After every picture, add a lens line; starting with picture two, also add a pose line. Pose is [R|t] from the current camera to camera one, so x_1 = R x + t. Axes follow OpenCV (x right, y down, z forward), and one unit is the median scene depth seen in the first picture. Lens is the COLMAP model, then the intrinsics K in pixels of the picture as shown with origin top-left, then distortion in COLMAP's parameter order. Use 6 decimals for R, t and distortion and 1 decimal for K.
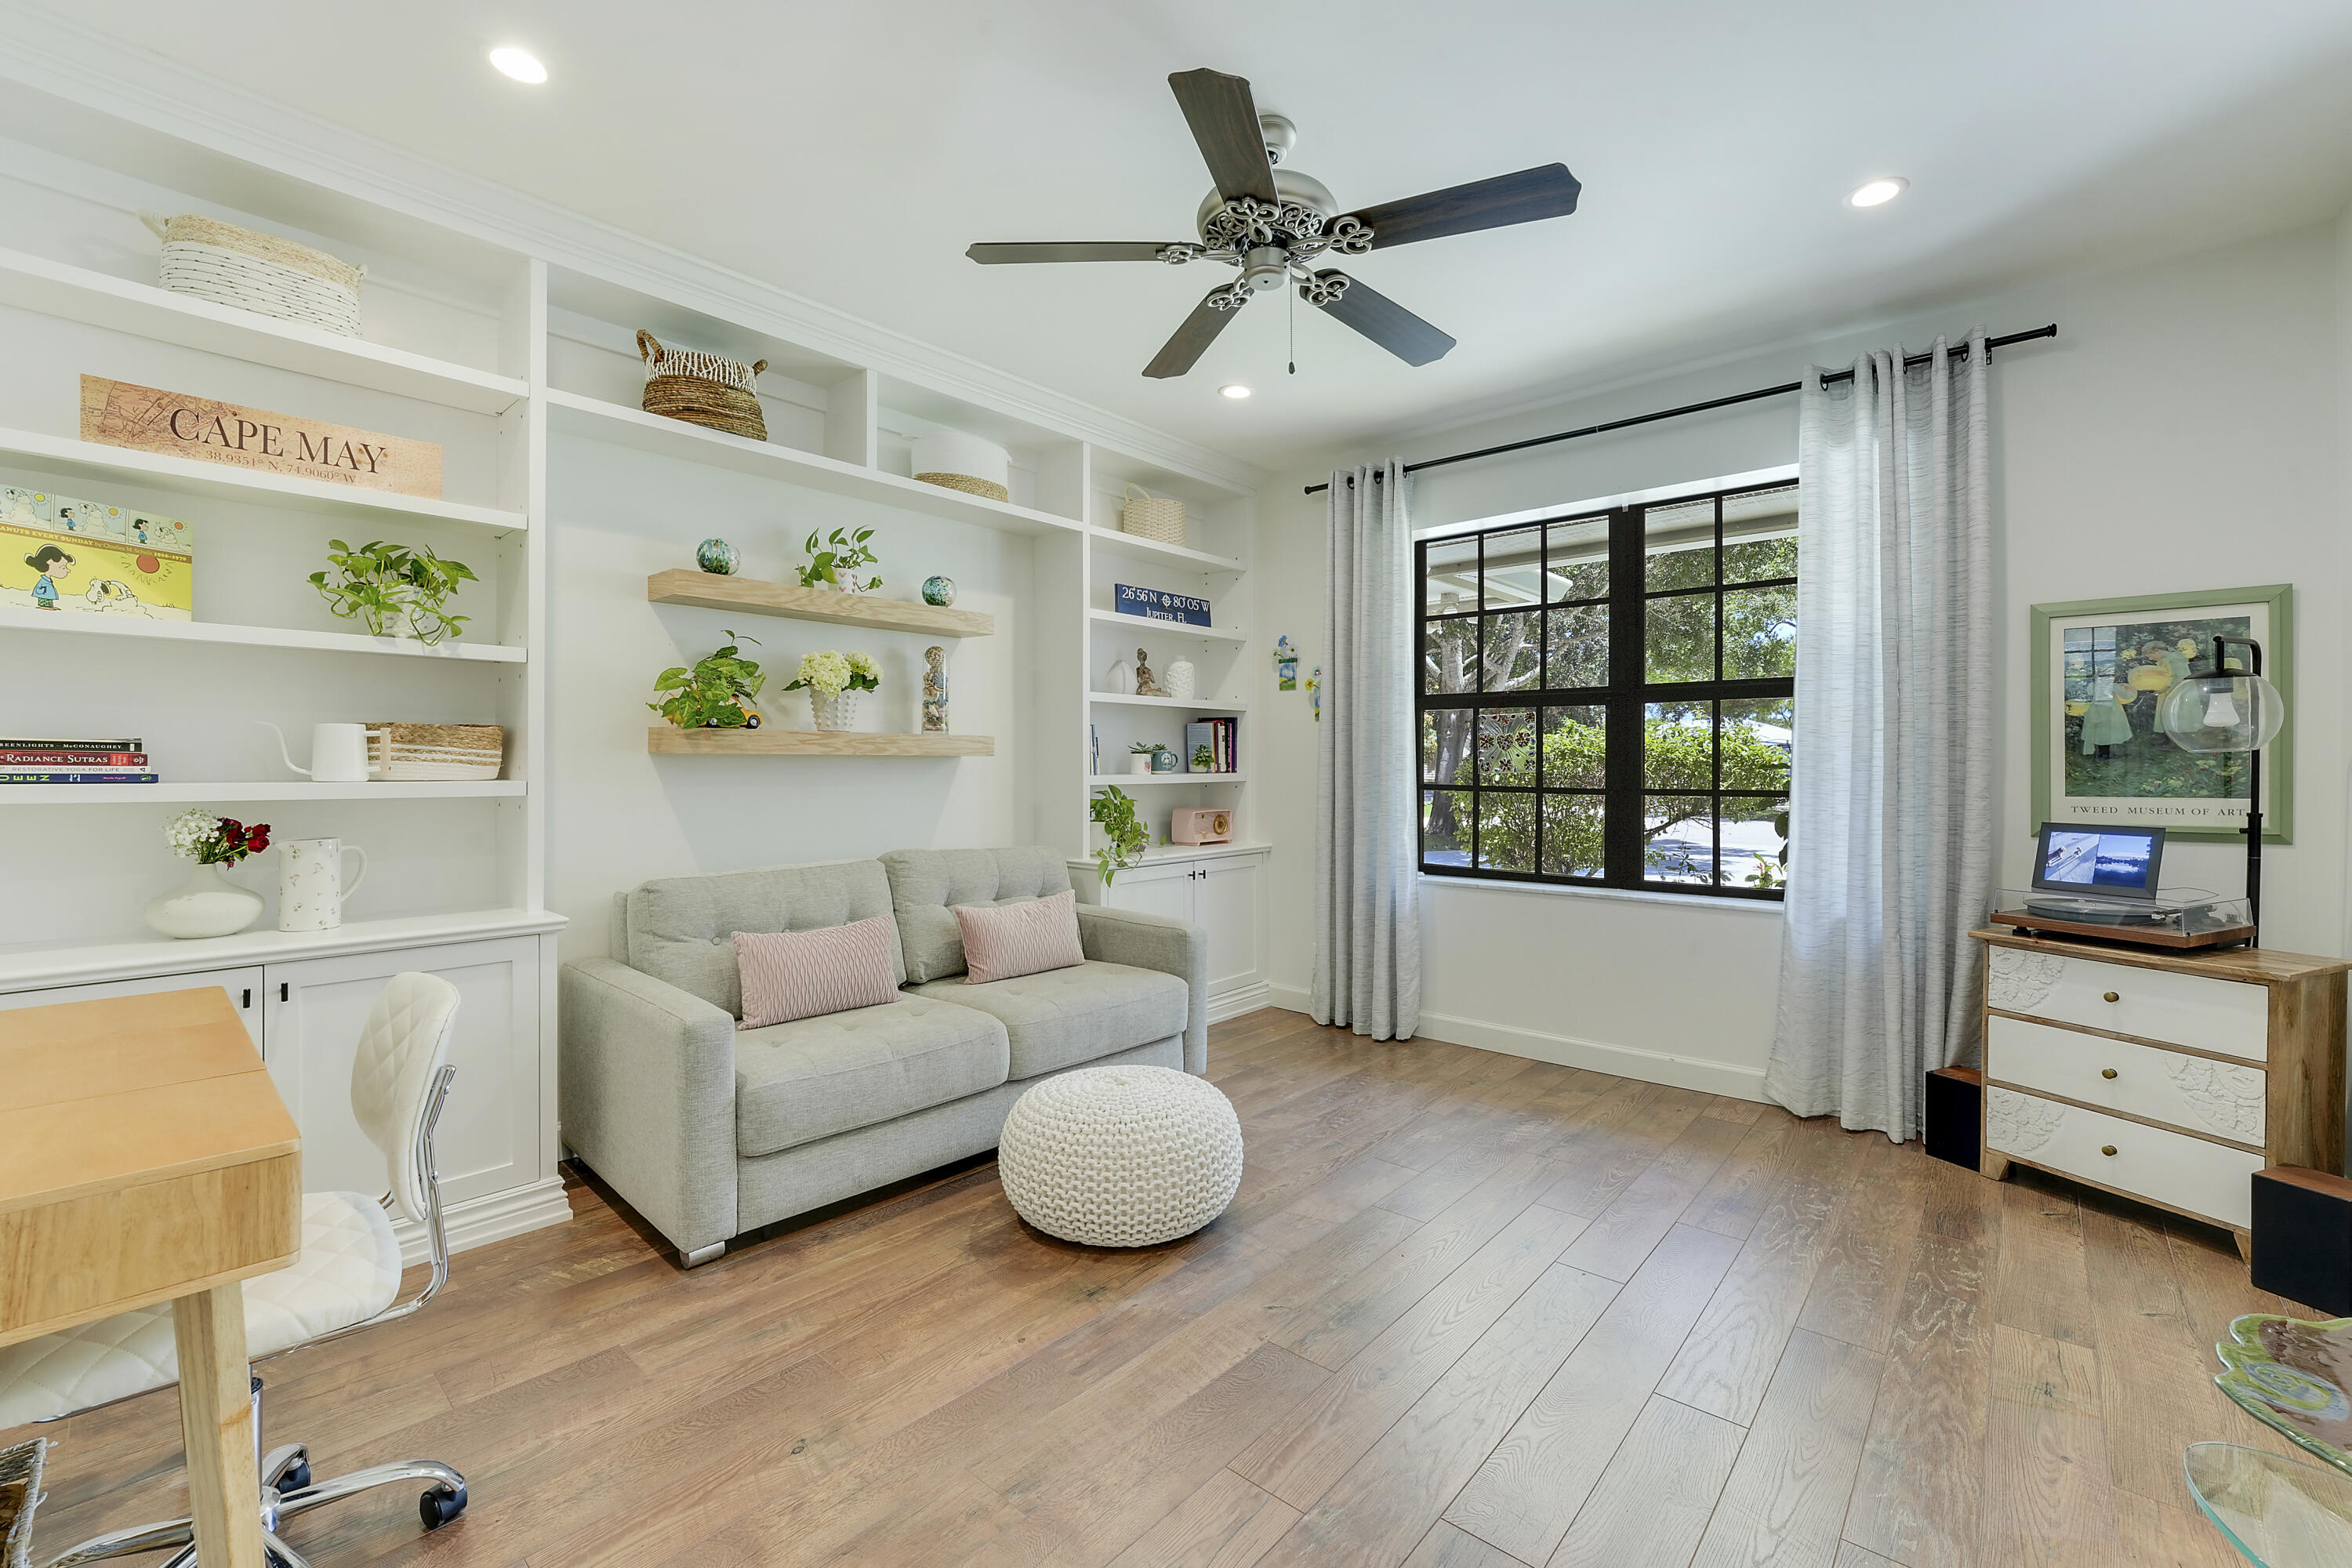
lens RADIAL K [[1018.6, 0, 1177.7], [0, 1018.6, 775.8], [0, 0, 1]] dist [-0.002494, -0.000359]
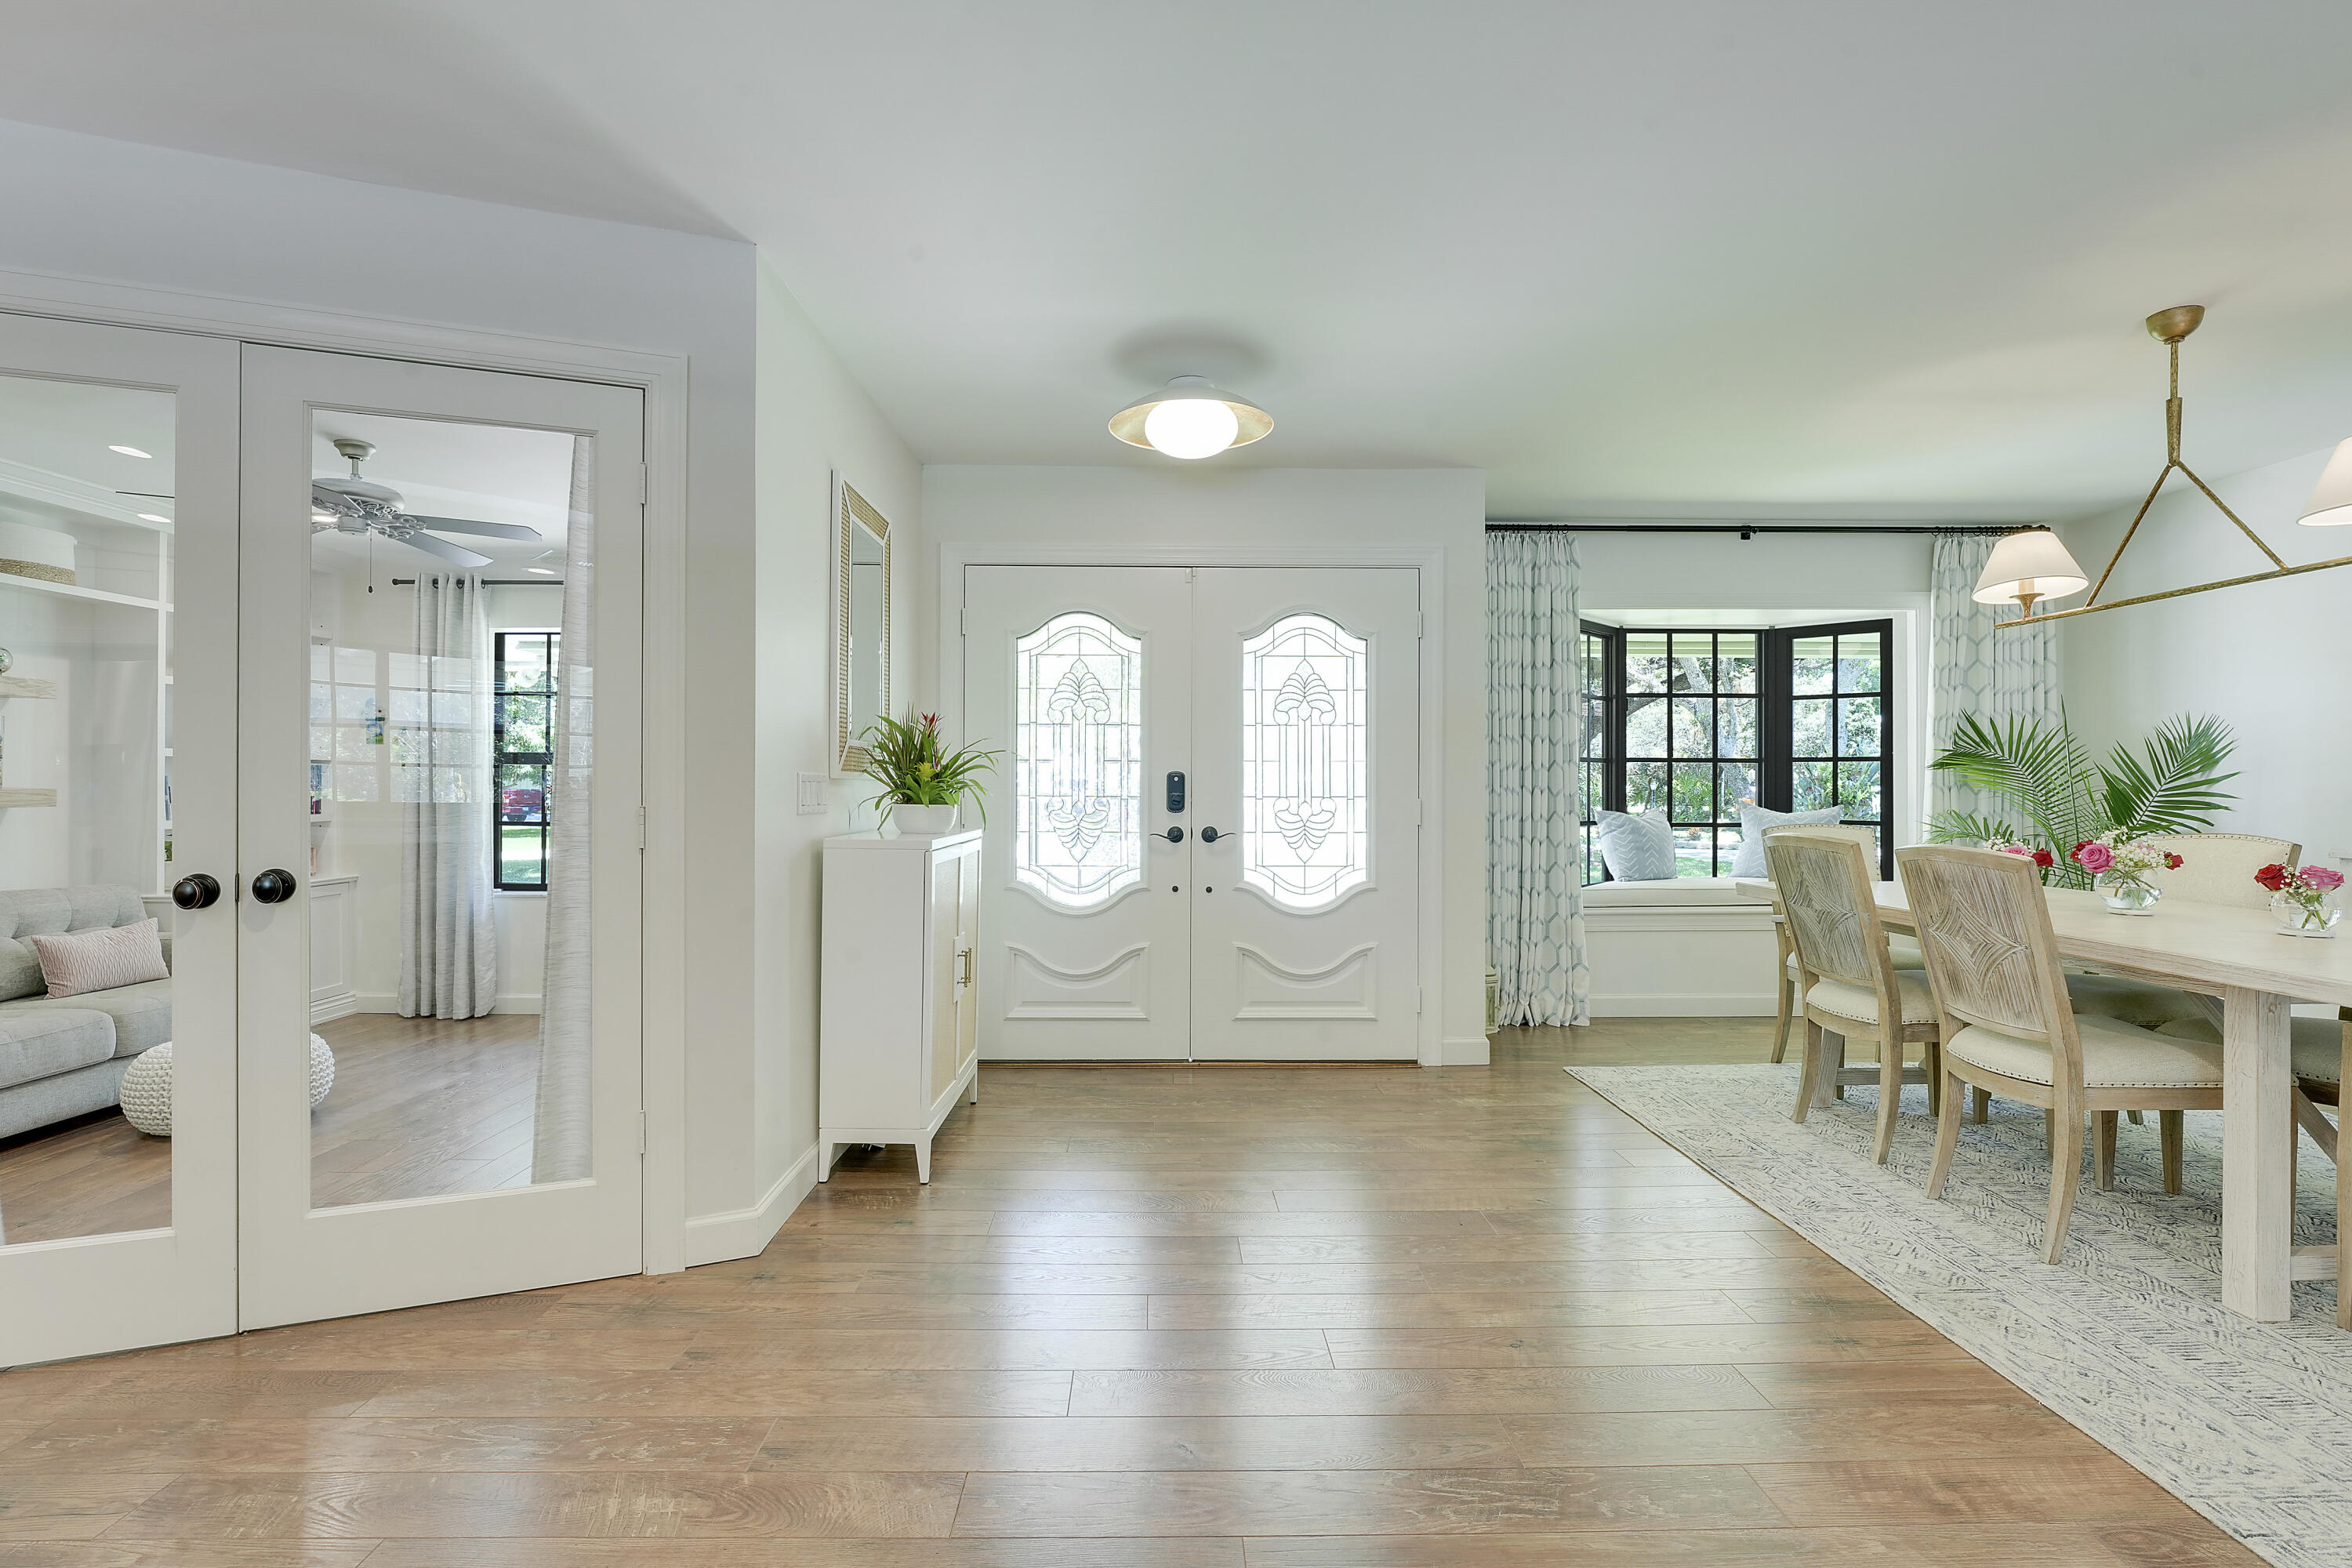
lens RADIAL K [[1102.1, 0, 1173.3], [0, 1102.1, 777.8], [0, 0, 1]] dist [-0.014348, 0.000898]
pose [[0.745474, 0.003500, 0.666526, -0.054399], [0.007574, 0.999877, -0.013722, -0.022861], [-0.666492, 0.015278, 0.745355, -0.648121]]
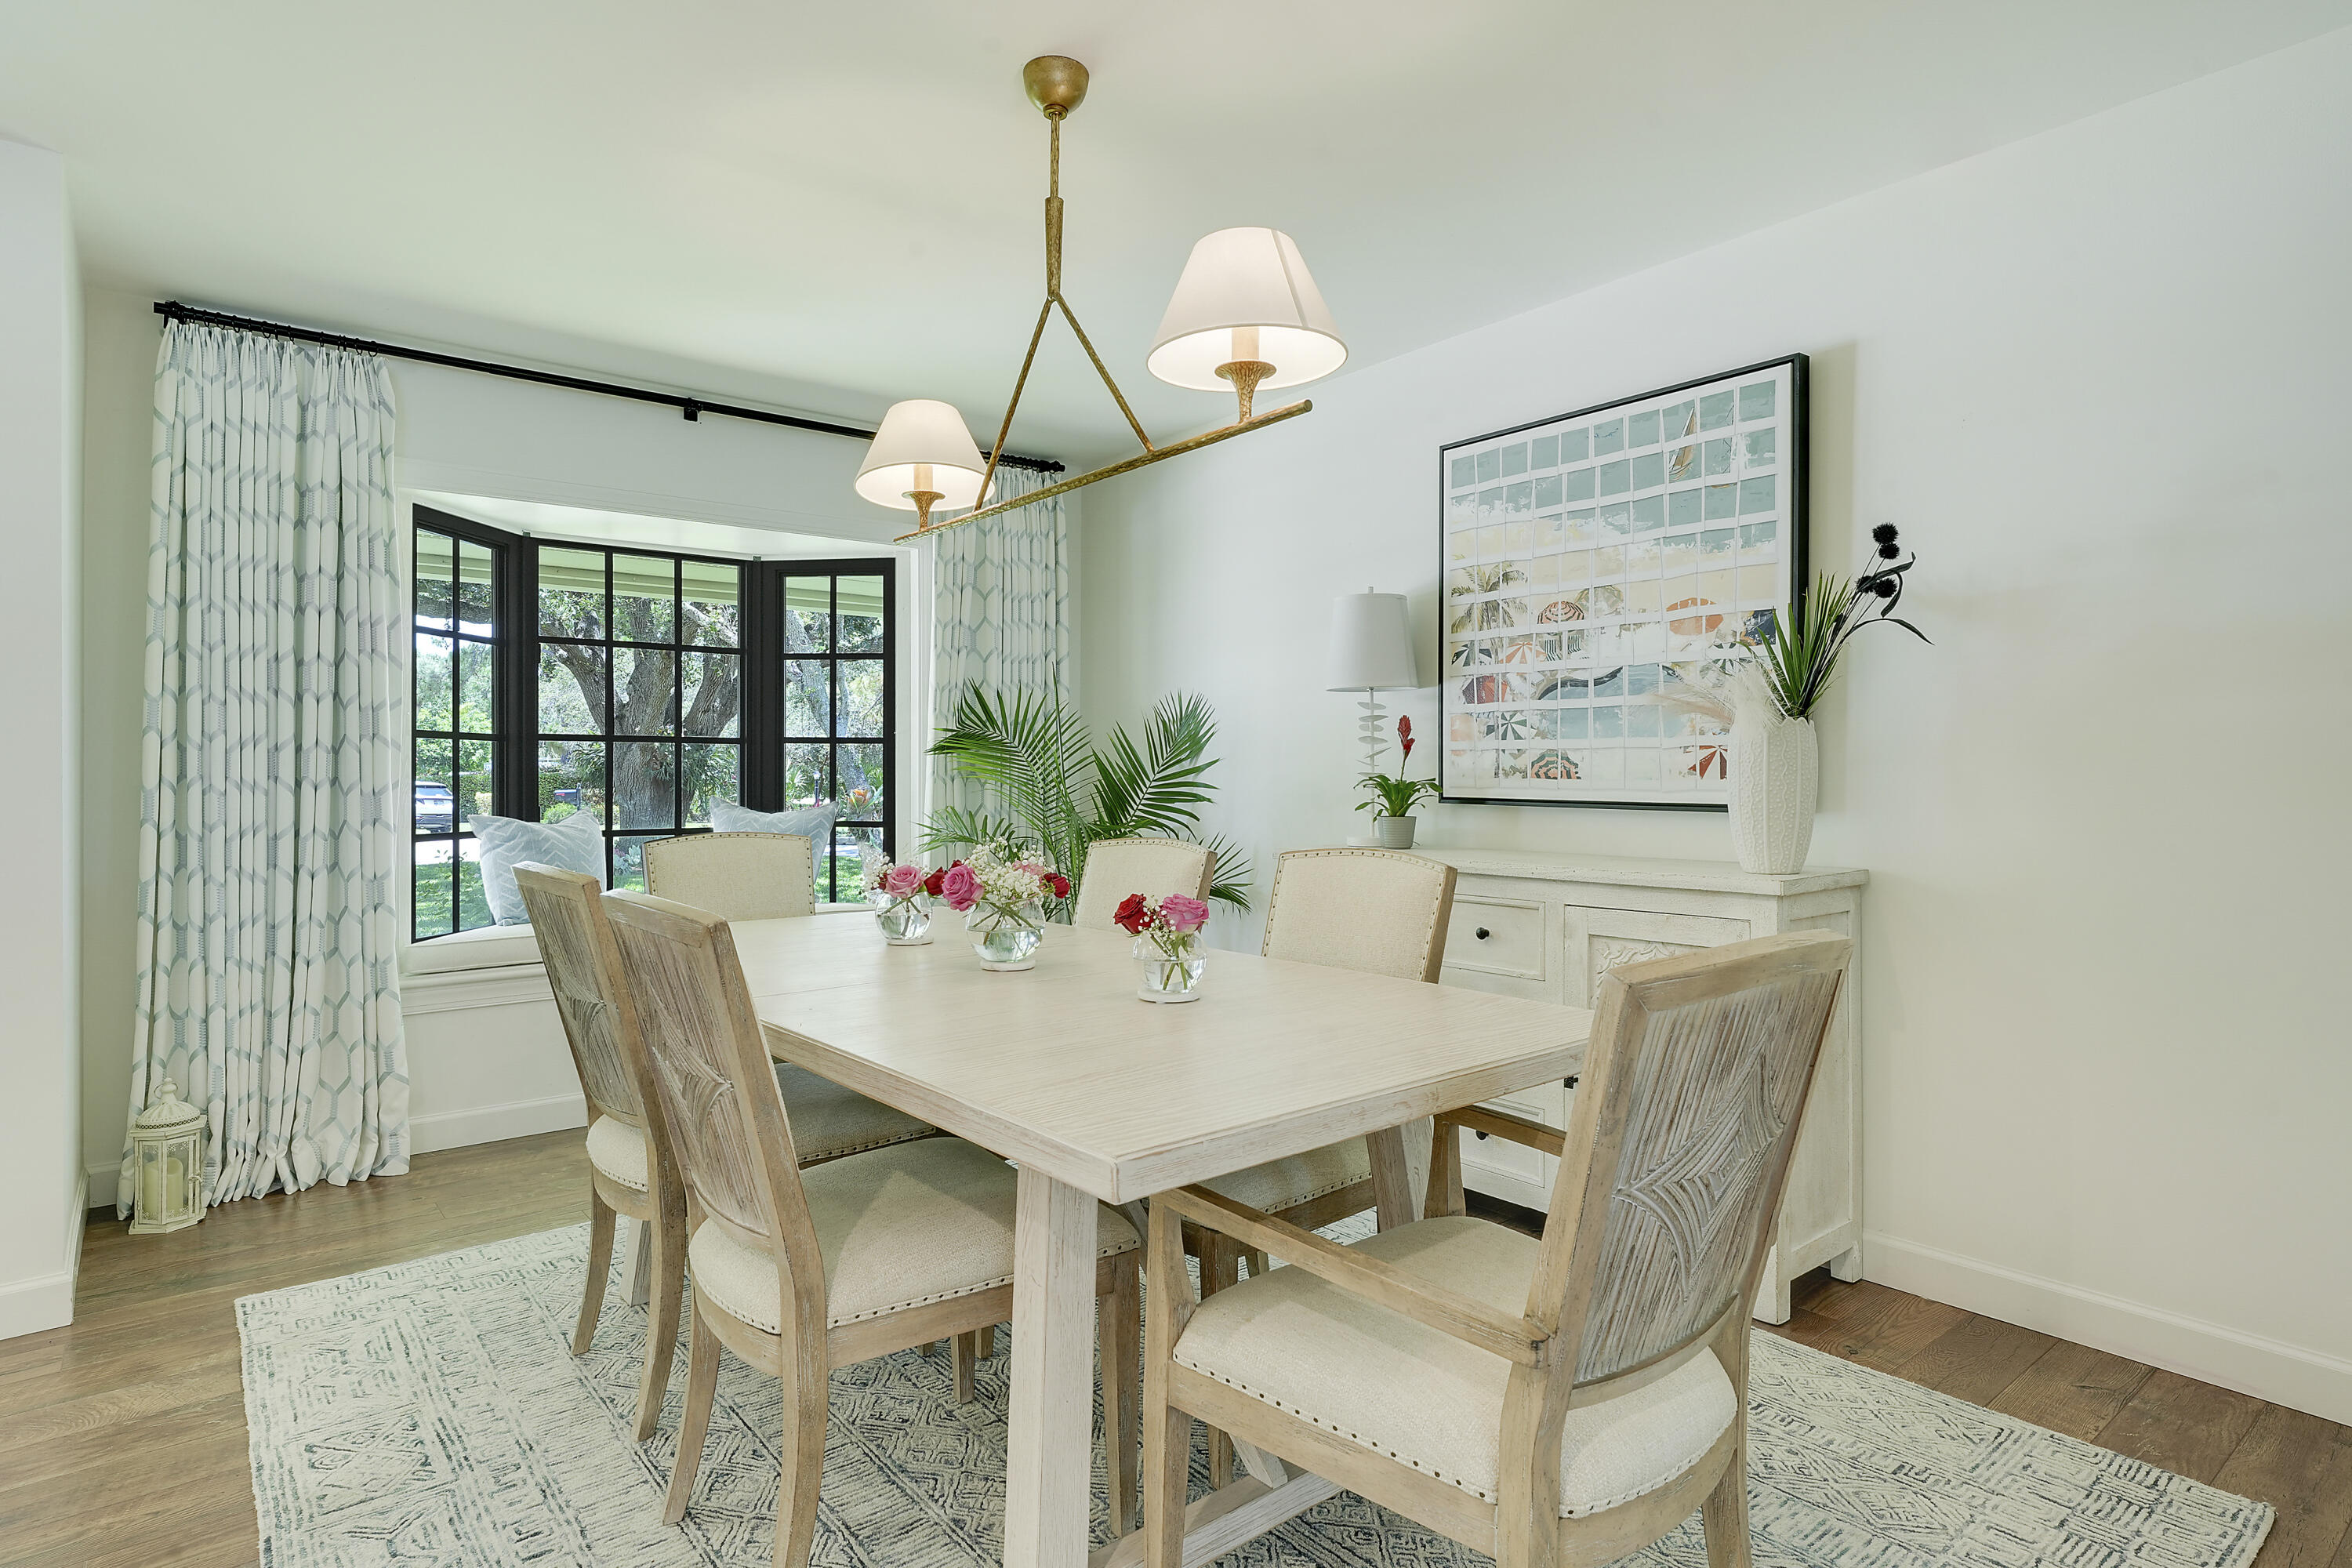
lens RADIAL K [[1234.9, 0, 1177.0], [0, 1234.9, 772.0], [0, 0, 1]] dist [-0.002203, 0.000100]
pose [[0.181763, -0.000294, 0.983342, 0.360567], [0.012618, 0.999918, -0.002033, -0.022344], [-0.983261, 0.012777, 0.181752, -0.703187]]
